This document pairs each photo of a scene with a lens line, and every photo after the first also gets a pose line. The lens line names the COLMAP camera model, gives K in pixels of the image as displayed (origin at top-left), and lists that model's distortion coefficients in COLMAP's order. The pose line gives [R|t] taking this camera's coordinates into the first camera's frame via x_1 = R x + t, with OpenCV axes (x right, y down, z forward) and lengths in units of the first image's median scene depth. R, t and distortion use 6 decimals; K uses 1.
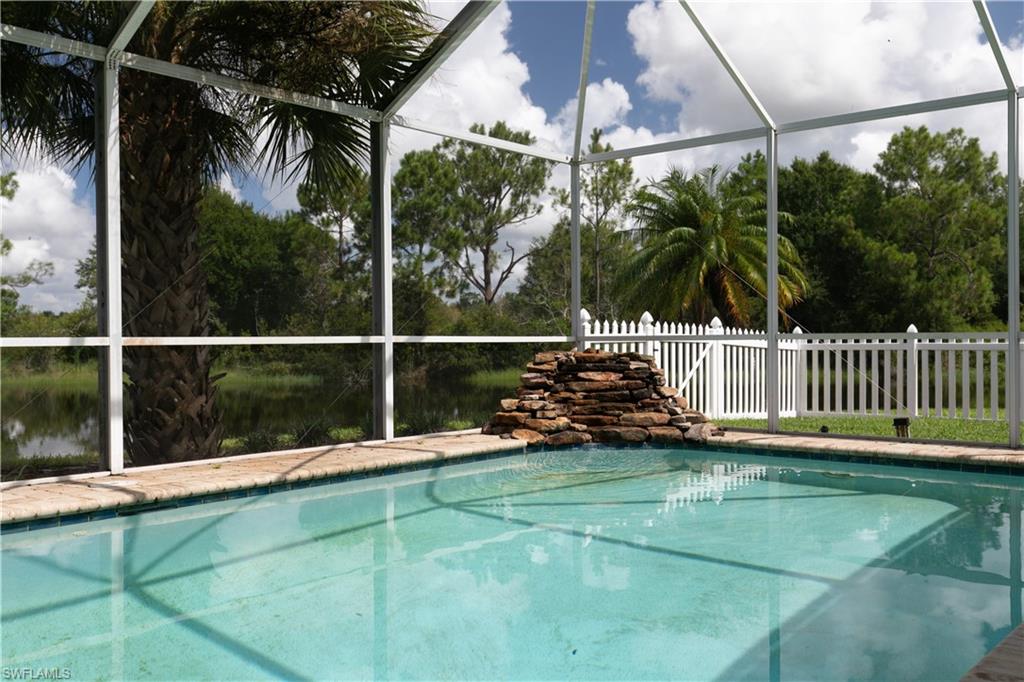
lens RADIAL K [[1048.7, 0, 510.1], [0, 1048.7, 343.4], [0, 0, 1]] dist [0.028944, 0.000000]
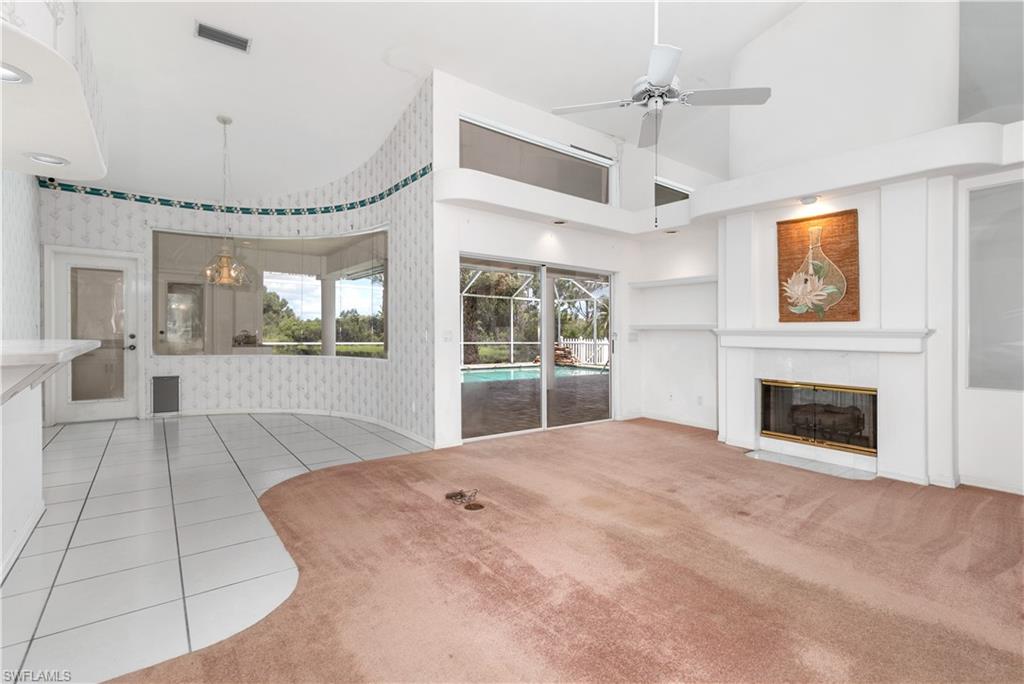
lens RADIAL K [[486.7, 0, 509.3], [0, 486.7, 335.8], [0, 0, 1]] dist [-0.006332, 0.001755]
pose [[0.977647, 0.022668, -0.209028, 0.225003], [-0.023096, 0.999733, 0.000390, -0.024212], [0.208981, 0.004447, 0.977910, -0.801111]]
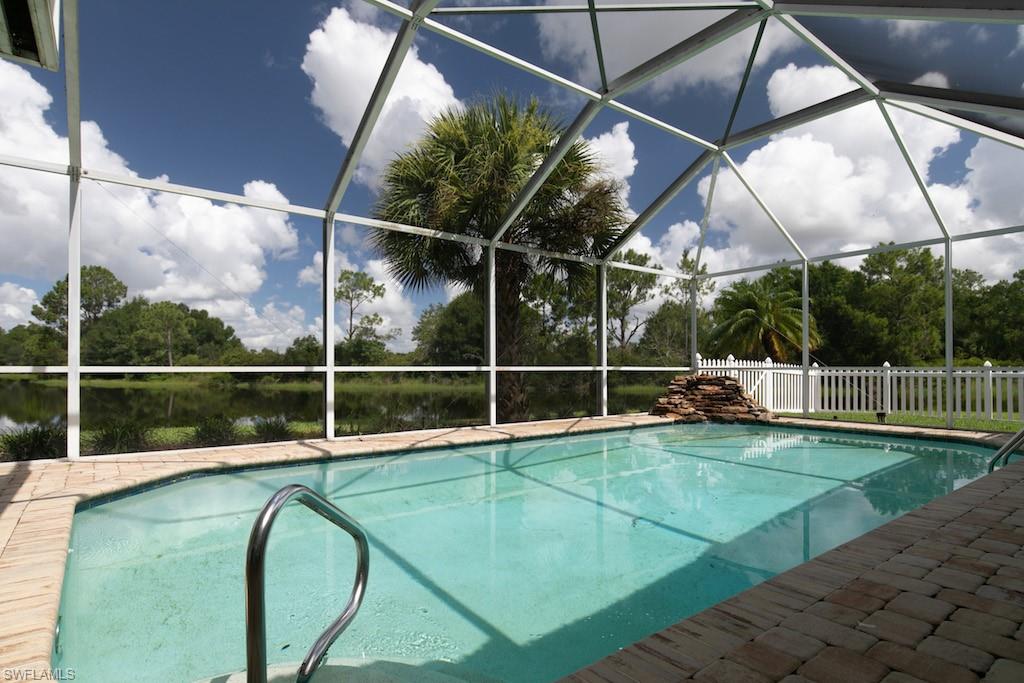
lens RADIAL K [[572.4, 0, 499.5], [0, 572.4, 361.0], [0, 0, 1]] dist [0.004338, 0.001069]
pose [[0.974363, 0.004561, -0.224937, -0.040914], [-0.008091, 0.999858, -0.014775, -0.000005], [0.224838, 0.016216, 0.974261, -0.099997]]
